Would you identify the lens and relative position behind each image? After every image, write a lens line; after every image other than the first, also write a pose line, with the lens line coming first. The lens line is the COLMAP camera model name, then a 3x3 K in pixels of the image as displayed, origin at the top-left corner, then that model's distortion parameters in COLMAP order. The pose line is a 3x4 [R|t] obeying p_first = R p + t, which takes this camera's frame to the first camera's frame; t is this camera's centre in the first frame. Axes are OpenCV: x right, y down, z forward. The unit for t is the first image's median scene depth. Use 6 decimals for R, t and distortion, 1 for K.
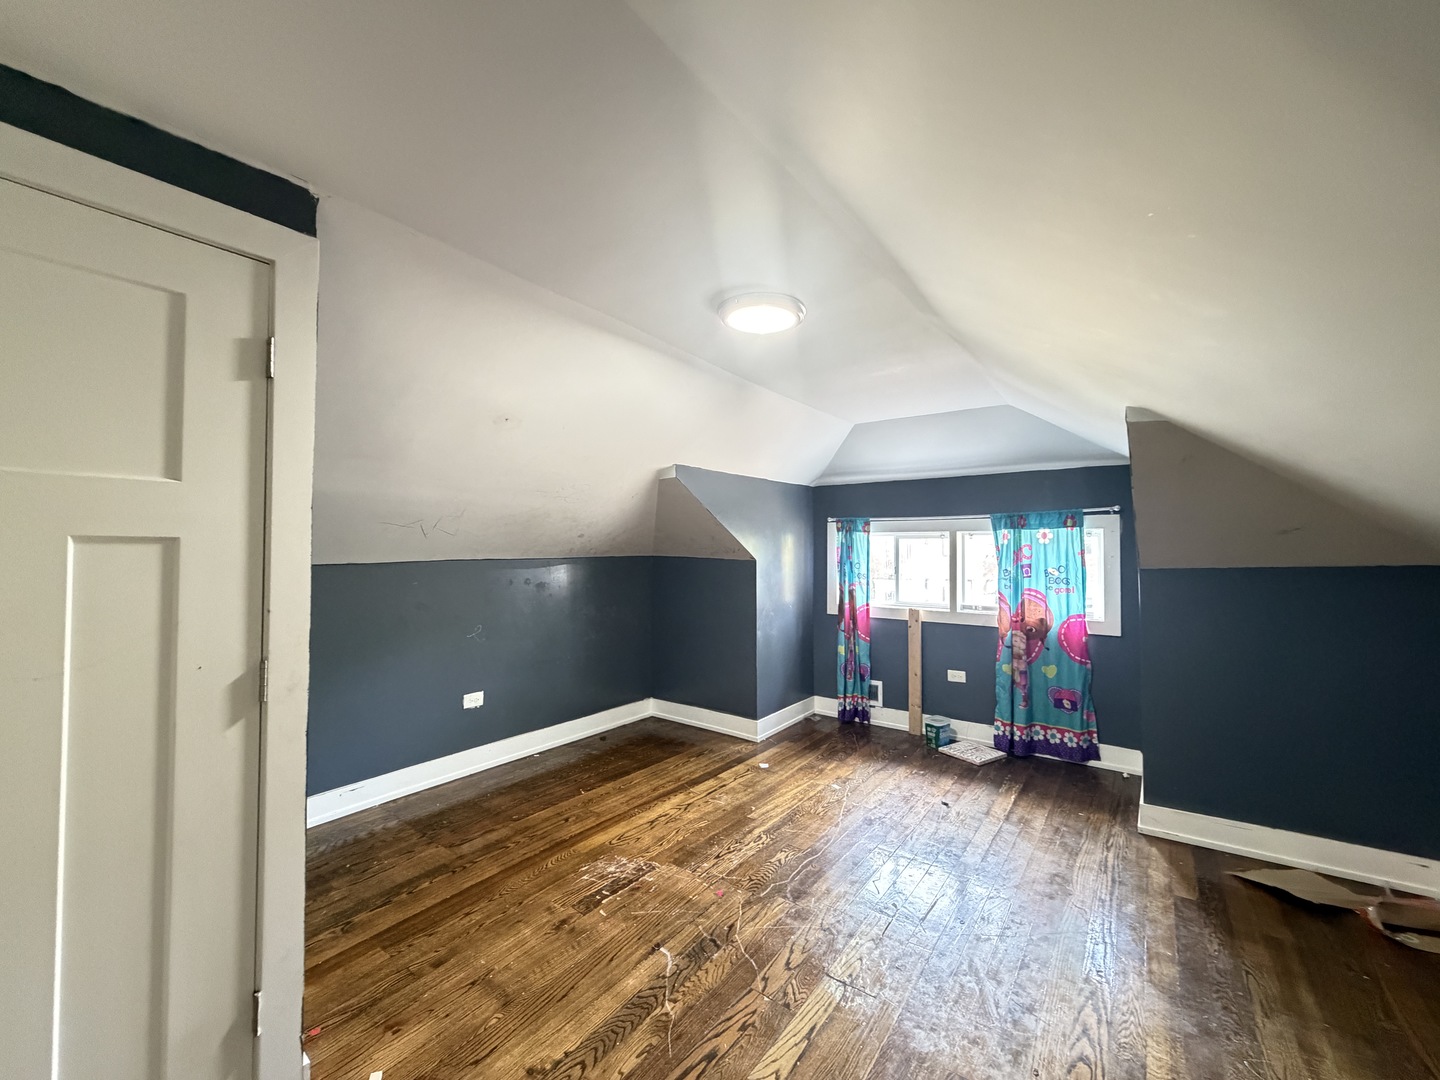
lens RADIAL K [[577.4, 0, 720.1], [0, 577.4, 537.1], [0, 0, 1]] dist [0.000804, 0.000021]
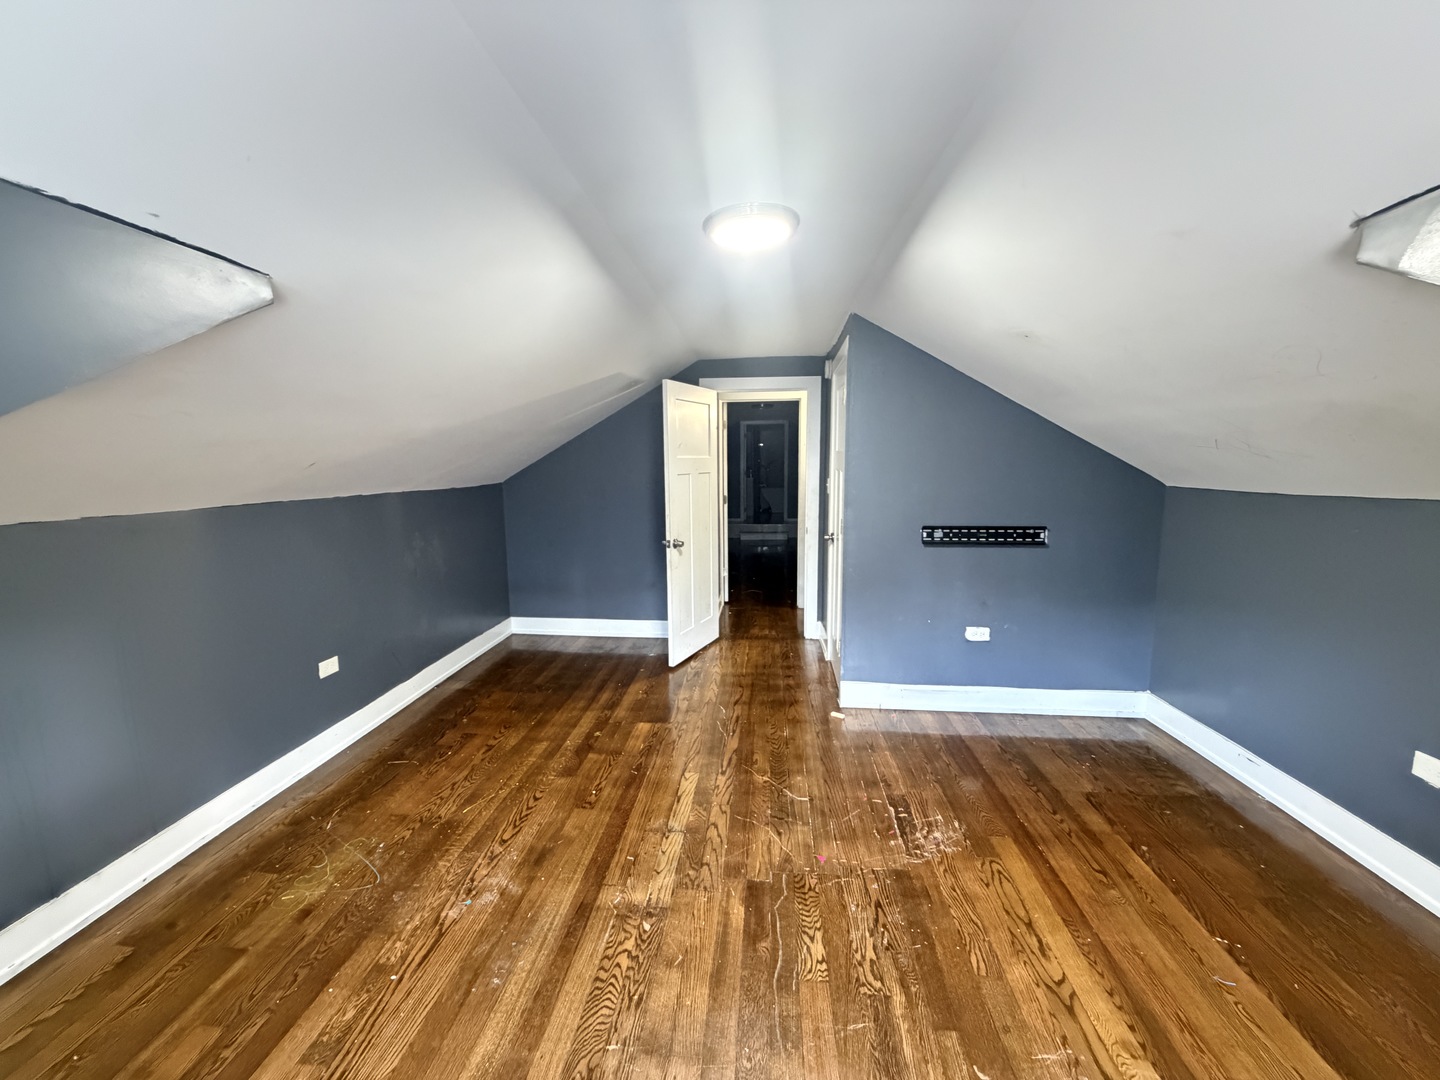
lens RADIAL K [[577.4, 0, 717.8], [0, 577.4, 540.6], [0, 0, 1]] dist [0.000804, 0.000021]
pose [[-0.853996, 0.082239, -0.513739, 0.494911], [0.024316, 0.992658, 0.118484, -0.005426], [0.519711, 0.088693, -0.849726, 1.420425]]
